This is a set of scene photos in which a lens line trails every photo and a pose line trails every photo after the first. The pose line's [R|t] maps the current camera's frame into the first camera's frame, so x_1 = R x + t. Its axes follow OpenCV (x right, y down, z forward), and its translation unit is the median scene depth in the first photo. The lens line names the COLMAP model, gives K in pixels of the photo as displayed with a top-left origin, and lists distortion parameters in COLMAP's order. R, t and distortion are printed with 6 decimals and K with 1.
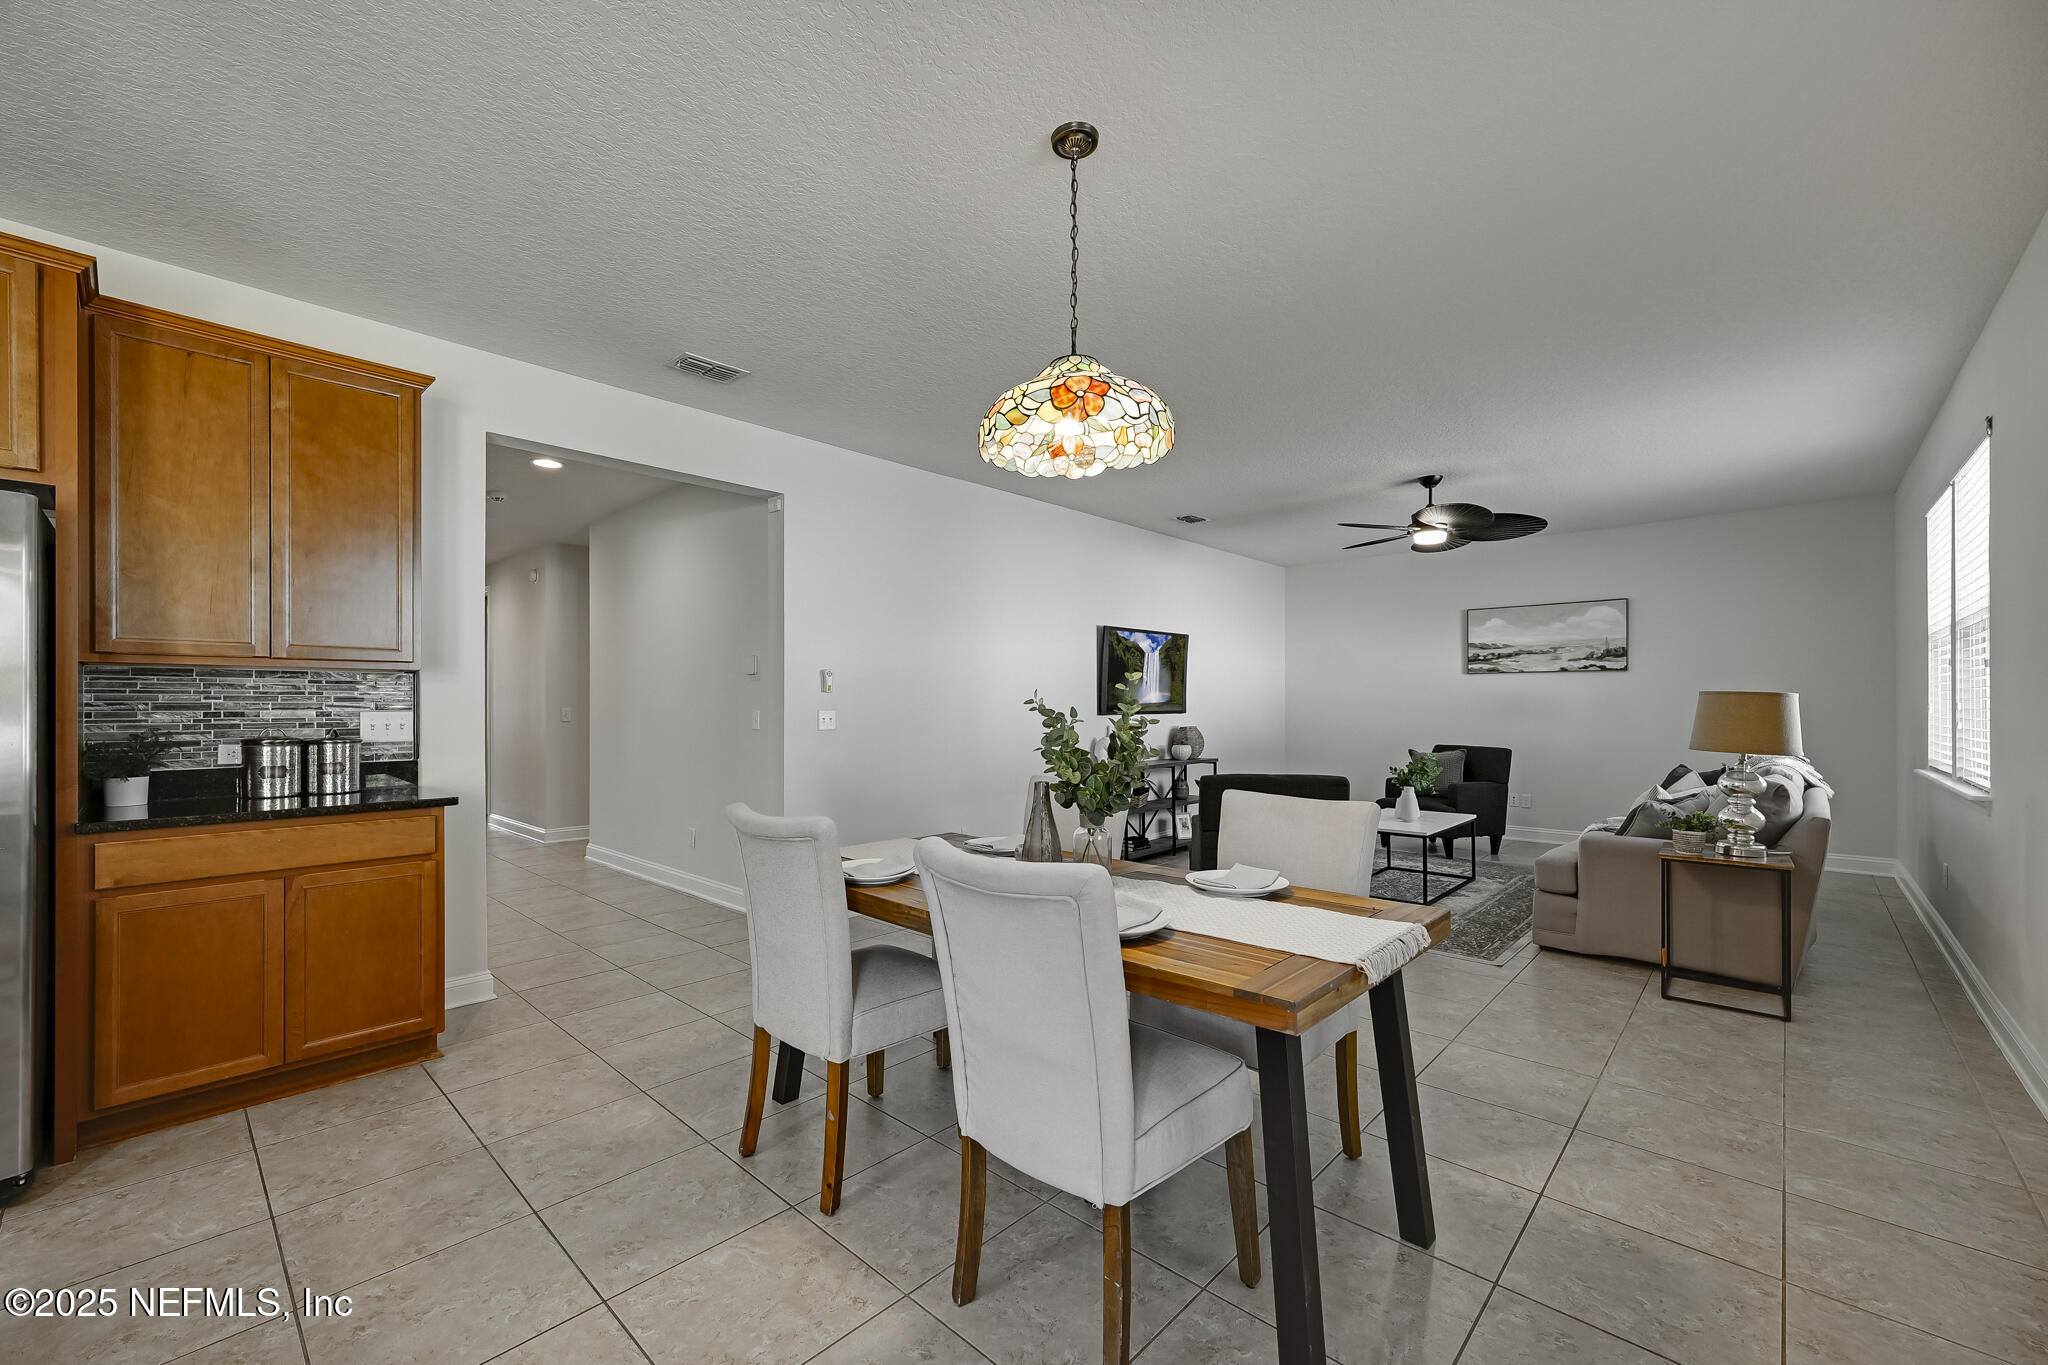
lens RADIAL K [[818.3, 0, 1009.5], [0, 818.3, 706.5], [0, 0, 1]] dist [0.003342, 0.000758]
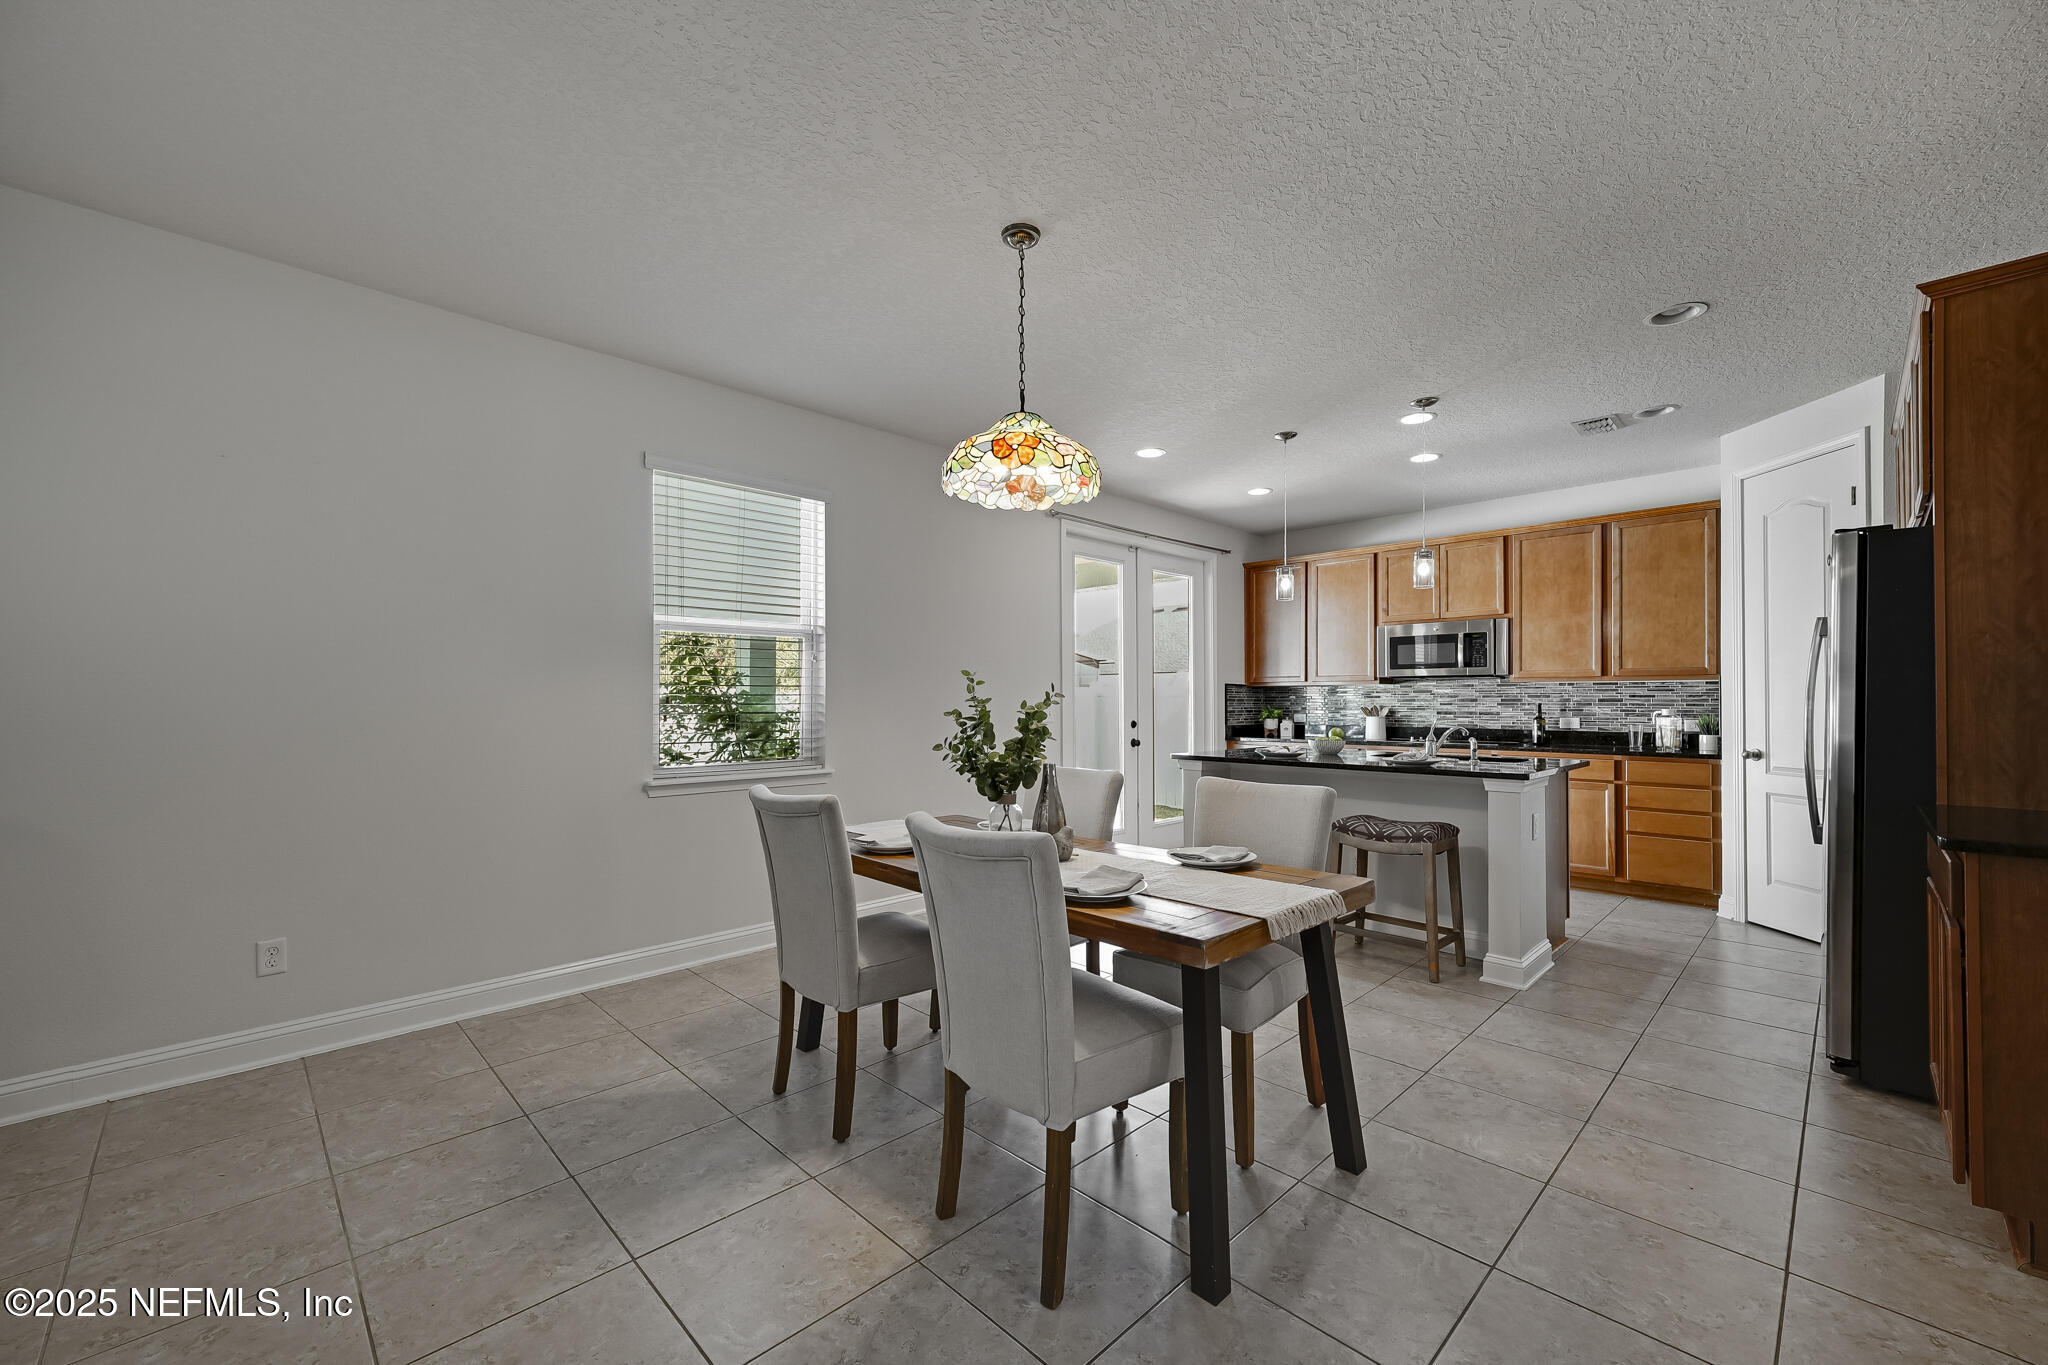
lens RADIAL K [[818.3, 0, 1021.6], [0, 818.3, 696.7], [0, 0, 1]] dist [0.003342, 0.000758]
pose [[-0.999473, 0.003074, 0.032313, 0.022165], [0.002939, 0.999987, -0.004239, 0.000105], [-0.032326, -0.004142, -0.999469, 1.176924]]
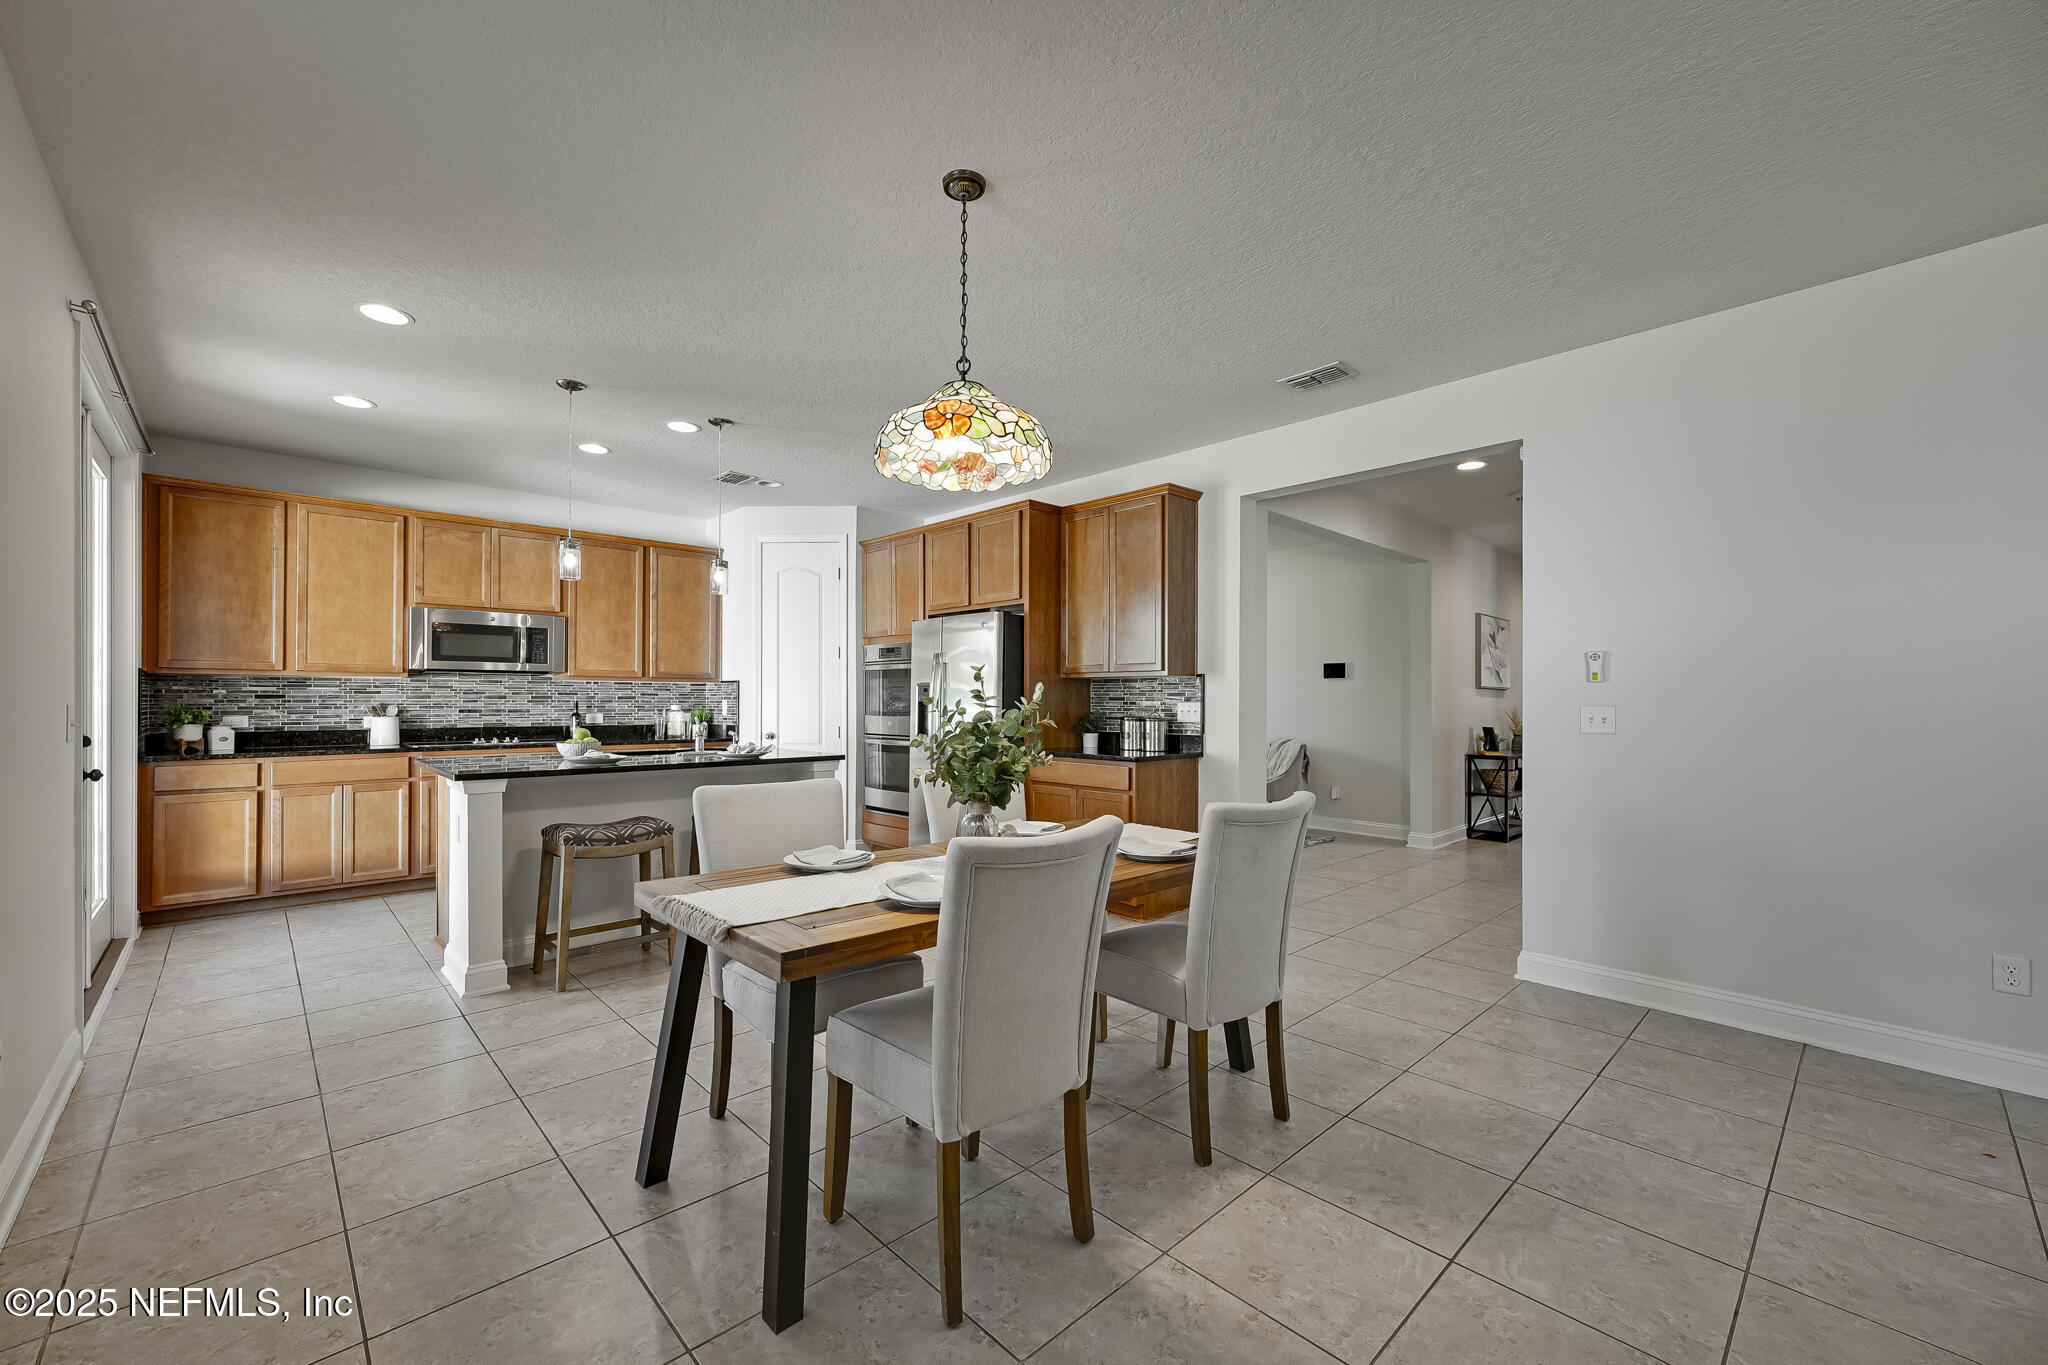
lens RADIAL K [[818.3, 0, 1012.9], [0, 818.3, 697.3], [0, 0, 1]] dist [0.003342, 0.000758]
pose [[-0.060182, 0.000181, -0.998187, 0.626336], [-0.004629, 0.999989, 0.000461, -0.001812], [0.998177, 0.004649, -0.060180, 0.602537]]
